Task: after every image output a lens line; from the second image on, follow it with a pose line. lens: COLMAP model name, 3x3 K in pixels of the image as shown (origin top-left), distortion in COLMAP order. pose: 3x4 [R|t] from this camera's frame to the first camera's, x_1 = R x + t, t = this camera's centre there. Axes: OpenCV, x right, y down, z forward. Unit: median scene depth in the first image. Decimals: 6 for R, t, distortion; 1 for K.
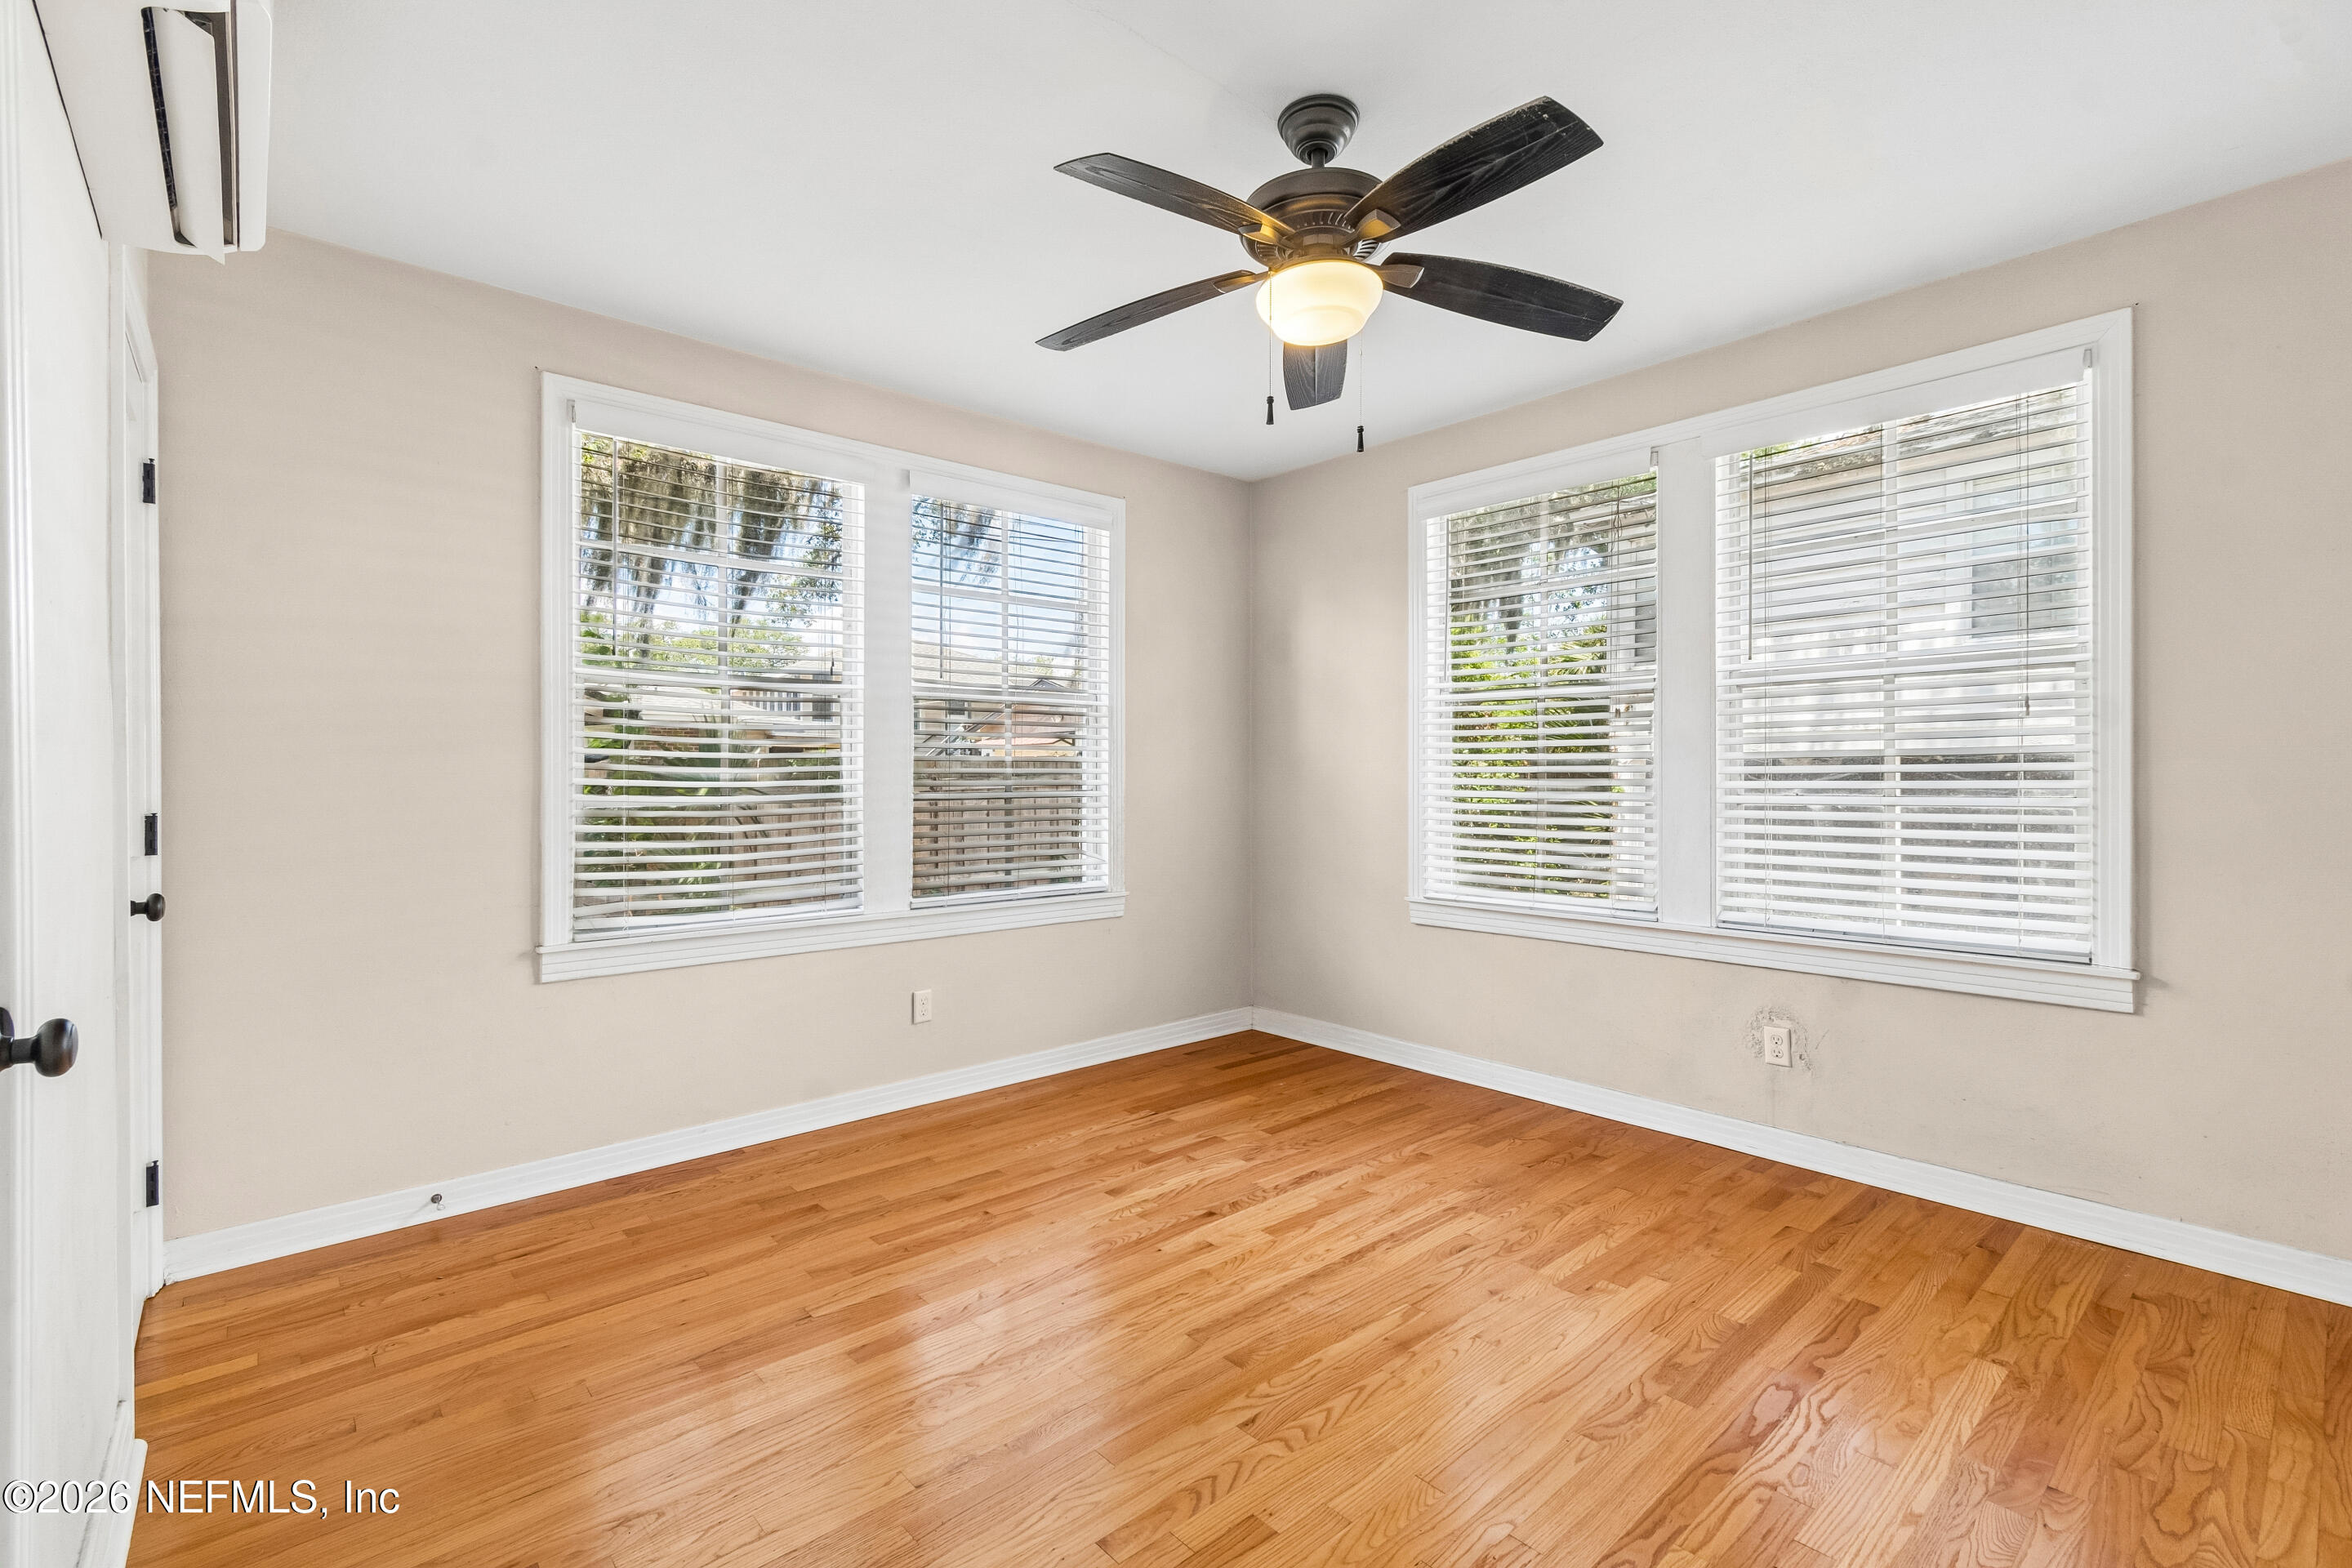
lens RADIAL K [[1051.6, 0, 1170.8], [0, 1051.6, 793.8], [0, 0, 1]] dist [0.011159, -0.001991]
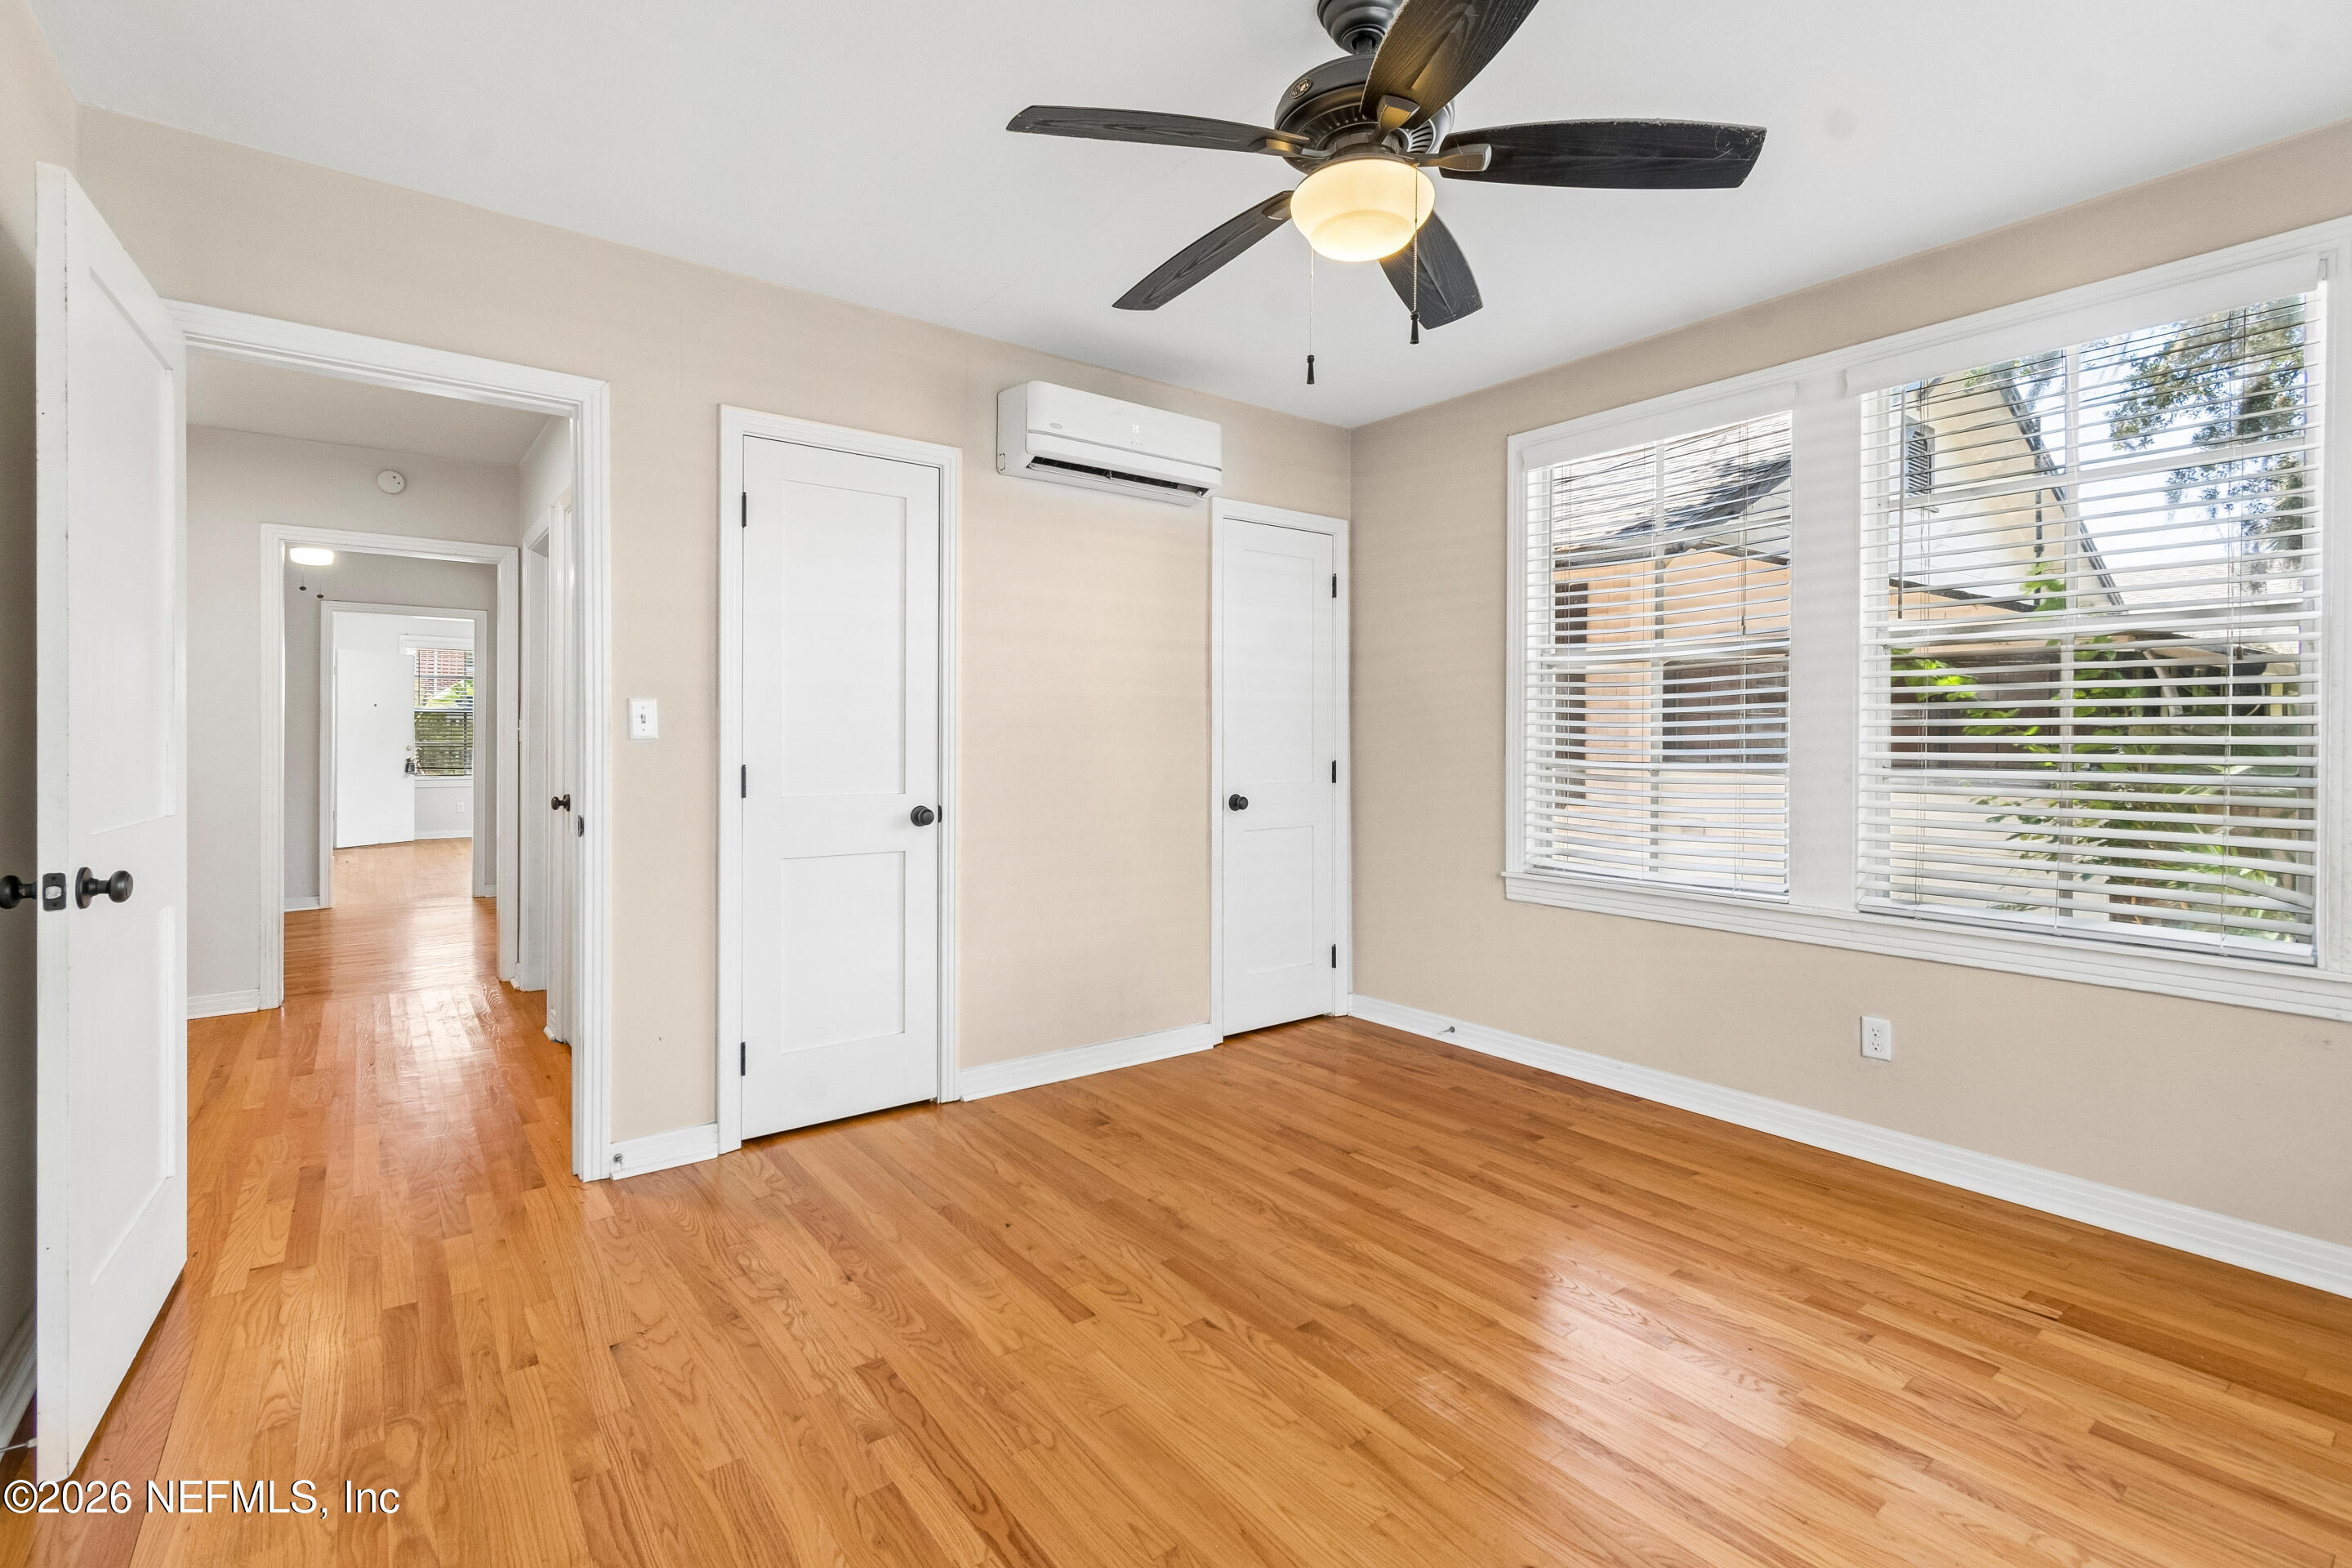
lens RADIAL K [[1051.6, 0, 1132.9], [0, 1051.6, 749.3], [0, 0, 1]] dist [0.011159, -0.001991]
pose [[-0.095201, 0.009829, -0.995410, 0.795532], [-0.022709, 0.999670, 0.012043, -0.015088], [0.995199, 0.023751, -0.094946, 0.679435]]
